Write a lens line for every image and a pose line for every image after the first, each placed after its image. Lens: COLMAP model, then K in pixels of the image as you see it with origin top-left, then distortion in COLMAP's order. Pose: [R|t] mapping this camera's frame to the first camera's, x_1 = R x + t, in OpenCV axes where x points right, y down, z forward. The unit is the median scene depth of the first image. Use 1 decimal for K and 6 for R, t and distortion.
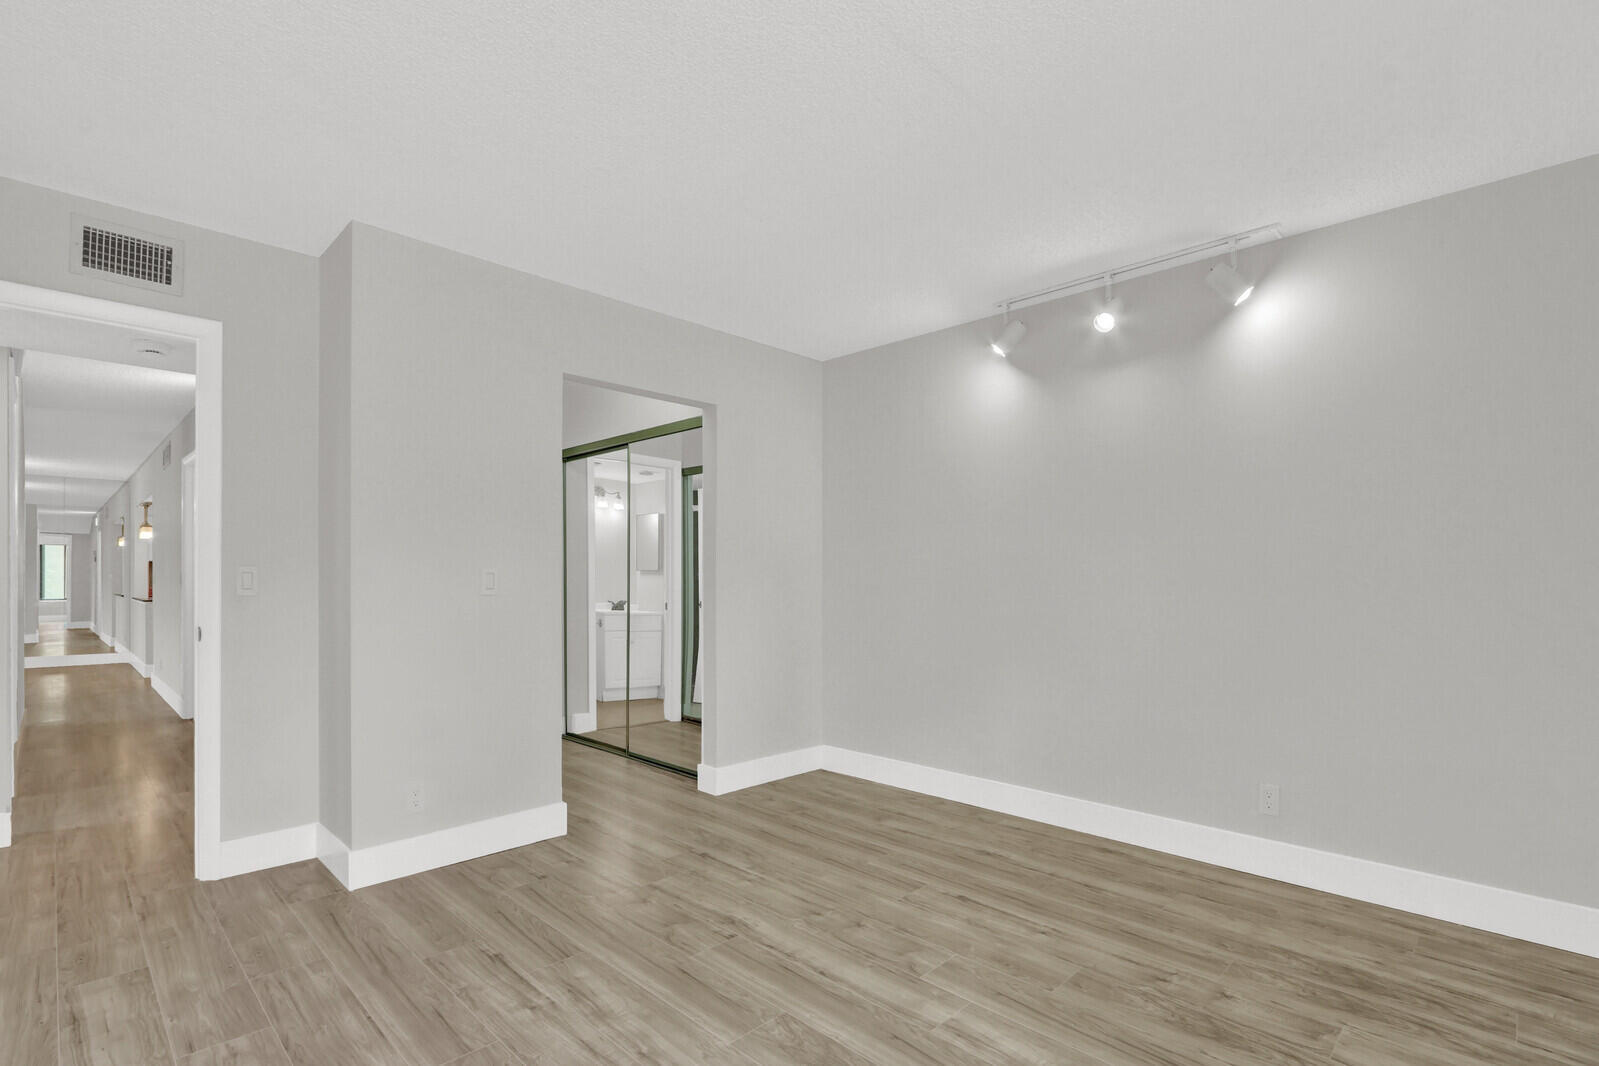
lens RADIAL K [[761.5, 0, 800.3], [0, 761.5, 579.8], [0, 0, 1]] dist [-0.011129, 0.000255]
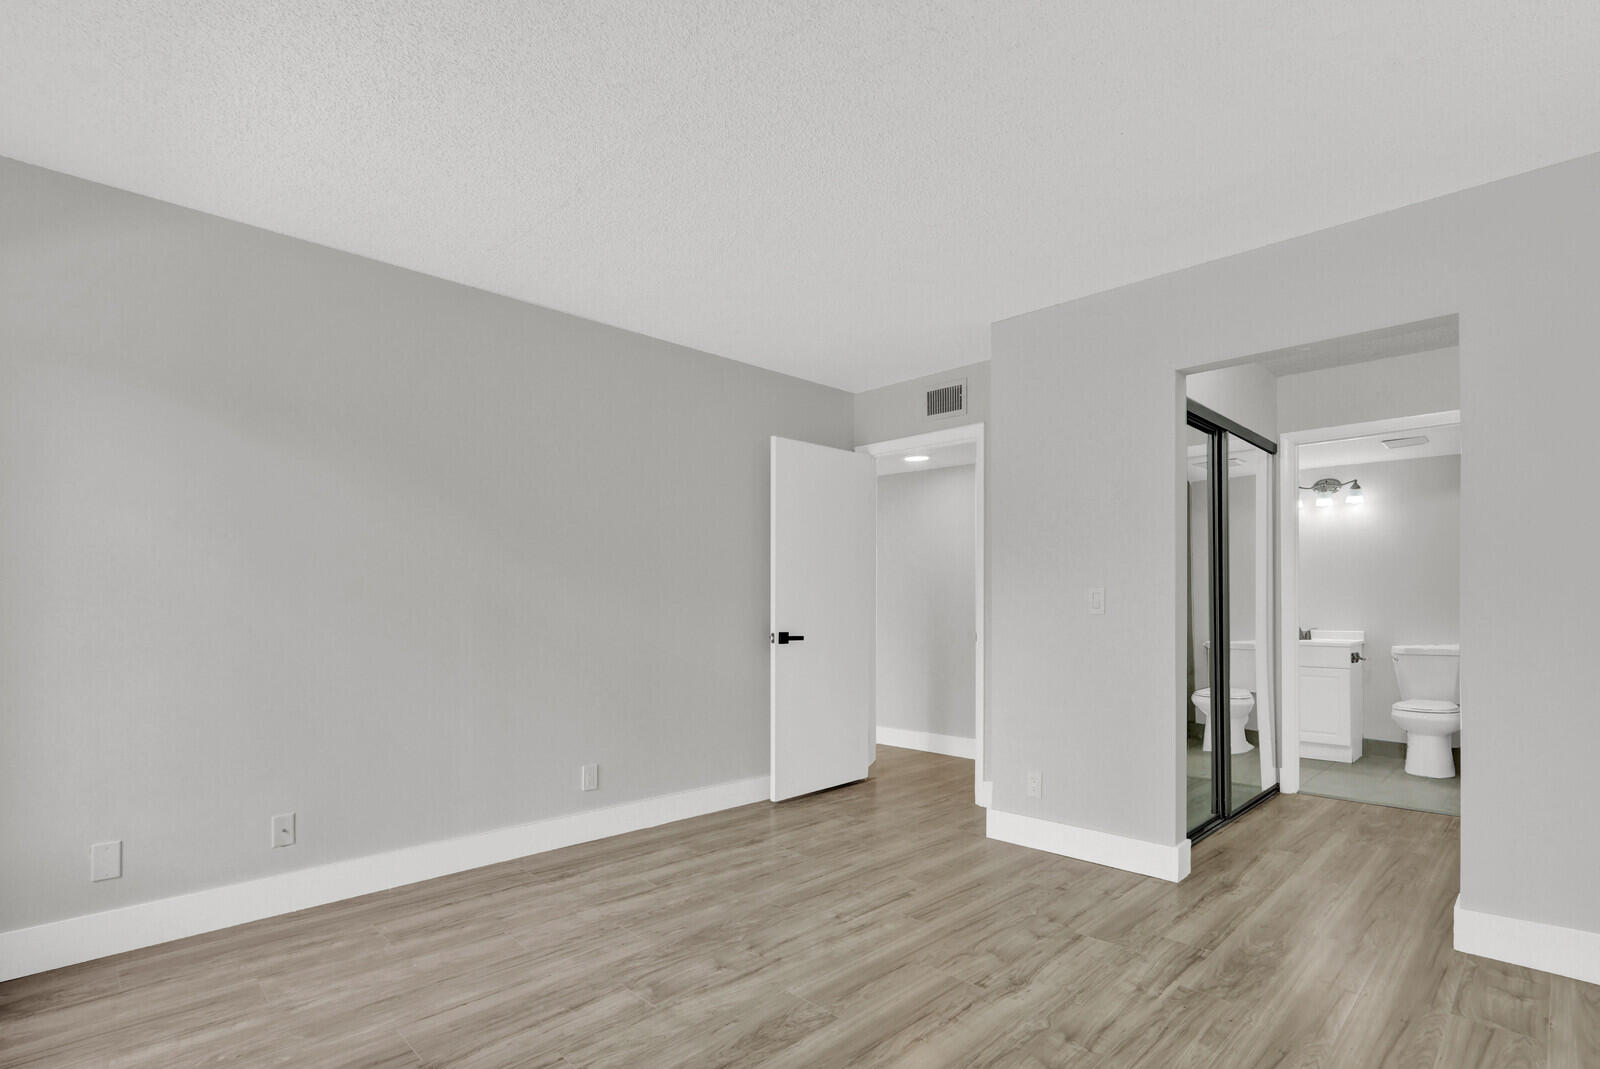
lens RADIAL K [[767.4, 0, 804.5], [0, 767.4, 597.0], [0, 0, 1]] dist [0.001710, 0.000544]
pose [[-0.001837, -0.005410, -0.999984, 0.794685], [0.002864, 0.999981, -0.005415, 0.001157], [0.999994, -0.002873, -0.001822, 0.738963]]
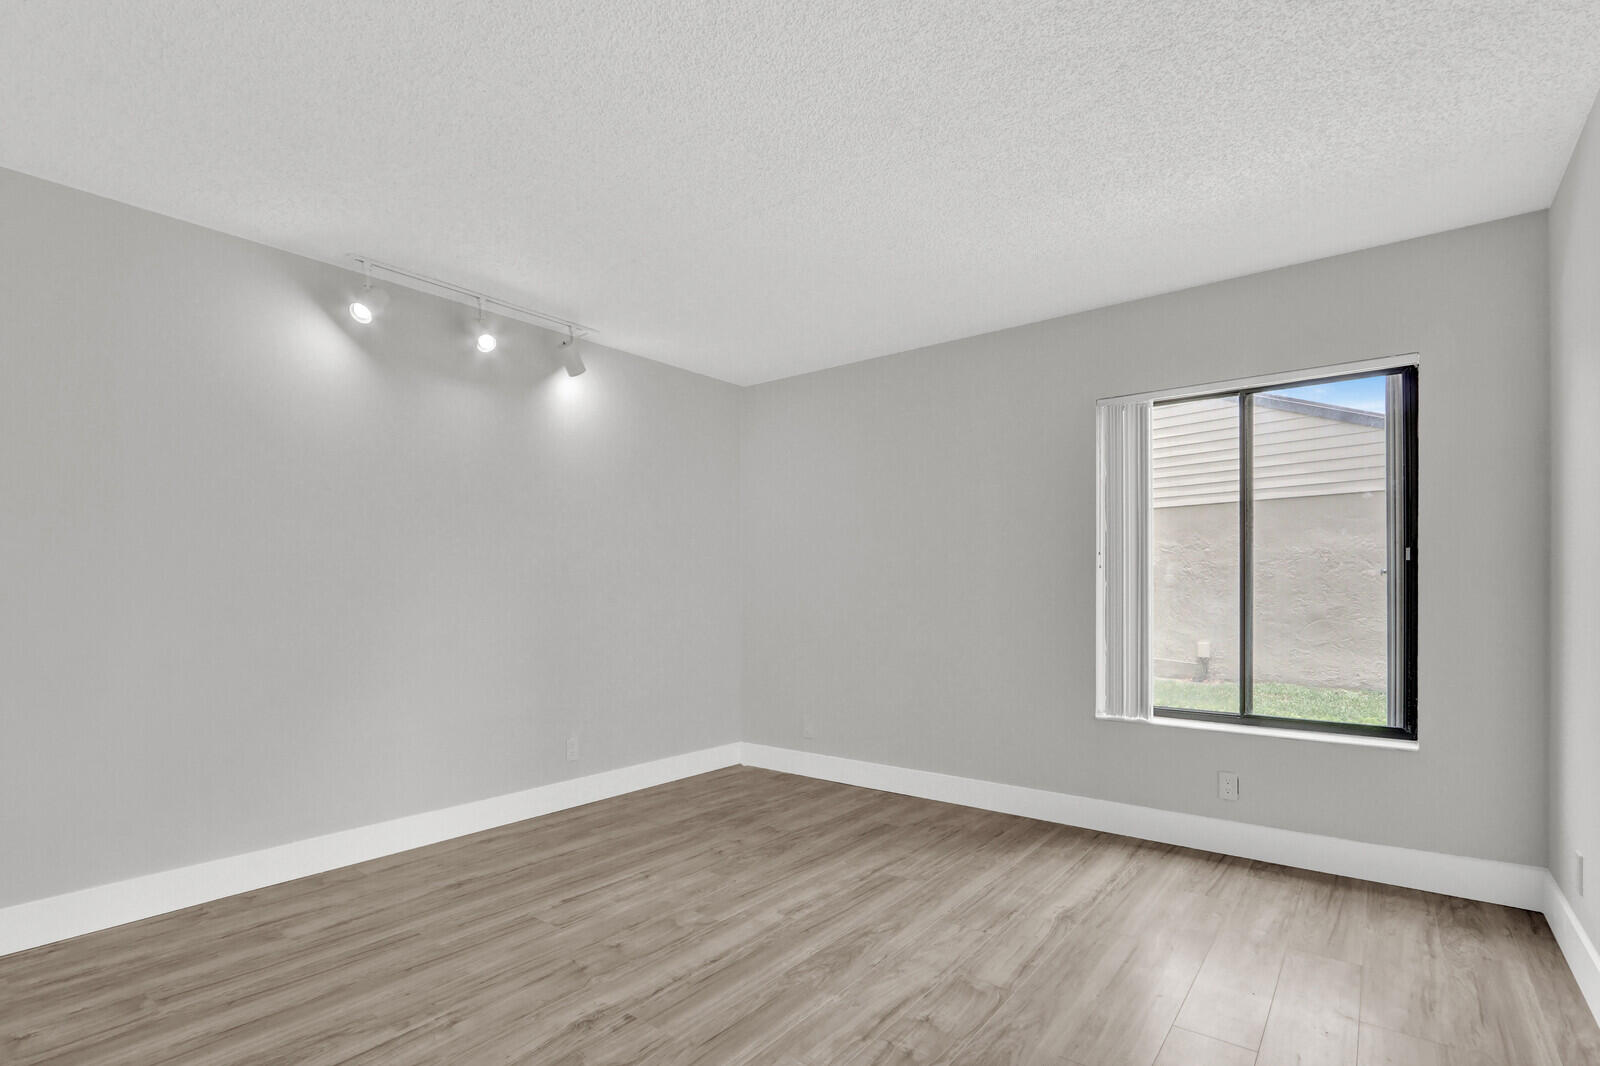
lens RADIAL K [[759.8, 0, 796.4], [0, 759.8, 597.9], [0, 0, 1]] dist [-0.015614, -0.000116]
pose [[-0.119811, -0.015134, 0.992681, -0.872238], [-0.002726, 0.999885, 0.014914, -0.004109], [-0.992793, -0.000919, -0.119838, 0.860751]]
